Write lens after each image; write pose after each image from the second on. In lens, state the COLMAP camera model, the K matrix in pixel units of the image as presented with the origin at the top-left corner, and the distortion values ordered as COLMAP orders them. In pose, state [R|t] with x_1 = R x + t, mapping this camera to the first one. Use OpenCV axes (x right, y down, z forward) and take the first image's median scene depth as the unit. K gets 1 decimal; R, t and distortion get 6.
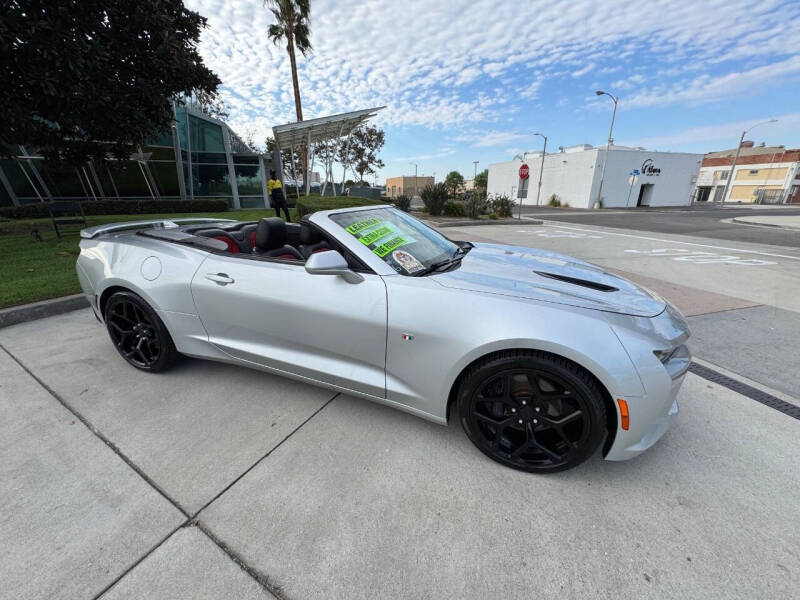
lens RADIAL K [[322.2, 0, 398.3], [0, 322.2, 311.8], [0, 0, 1]] dist [-0.017335, 0.007132]
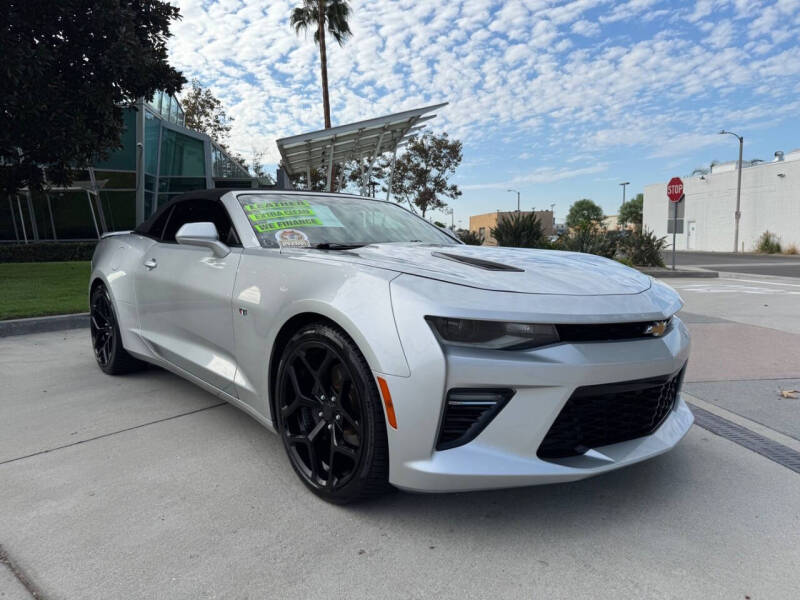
lens RADIAL K [[578.7, 0, 380.8], [0, 578.7, 326.1], [0, 0, 1]] dist [0.001289, -0.006980]
pose [[0.979459, 0.019019, -0.200745, 0.045608], [-0.060888, 0.976967, -0.204520, 0.023317], [0.192232, 0.212542, 0.958057, -0.022228]]
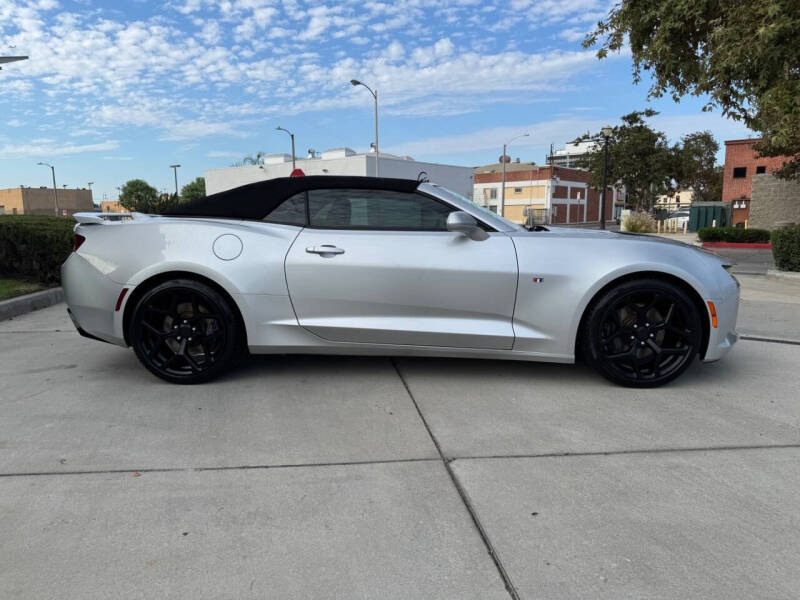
lens RADIAL K [[578.3, 0, 385.3], [0, 578.3, 323.2], [0, 0, 1]] dist [0.010385, -0.014889]
pose [[0.825558, -0.107279, 0.554026, -0.083335], [0.204932, 0.971733, -0.117209, 0.020496], [-0.525791, 0.210300, 0.824207, -0.021152]]
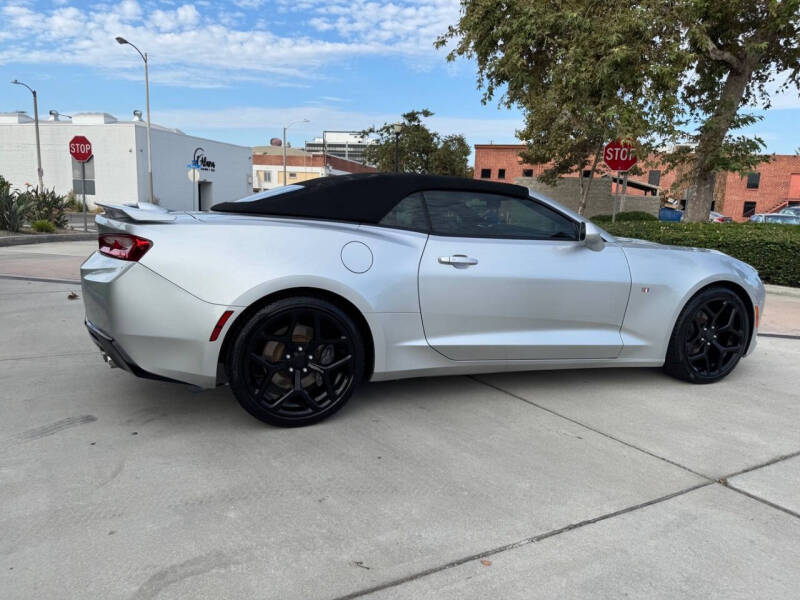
lens RADIAL K [[586.4, 0, 394.9], [0, 586.4, 316.1], [0, 0, 1]] dist [0.004470, -0.018744]
pose [[0.506469, -0.140947, 0.850660, -0.125142], [0.265739, 0.964044, 0.001517, -0.004269], [-0.820288, 0.225285, 0.525714, 0.036281]]
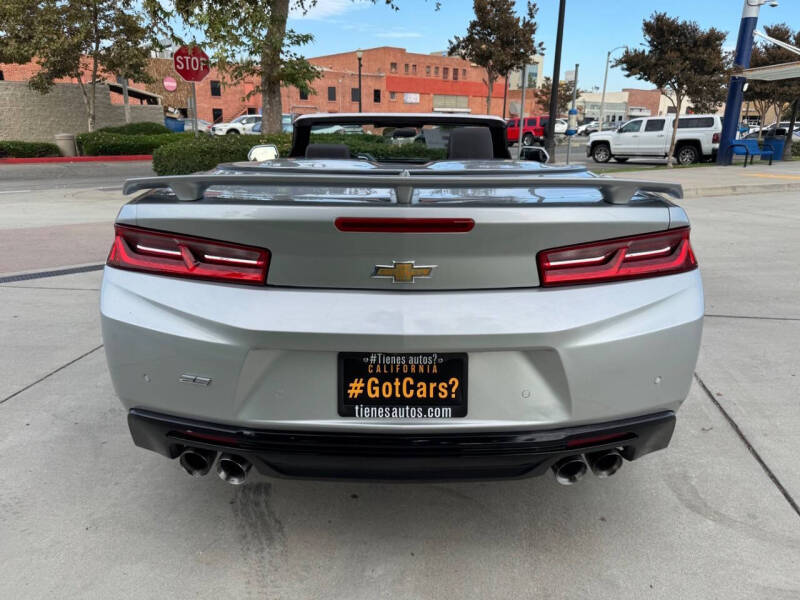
lens RADIAL K [[582.0, 0, 411.9], [0, 582.0, 299.7], [0, 0, 1]] dist [0.039871, -0.046851]
pose [[-0.363466, -0.266829, 0.892578, -0.129732], [0.317610, 0.865213, 0.387982, -0.038863], [-0.875795, 0.424510, -0.229728, 0.124323]]
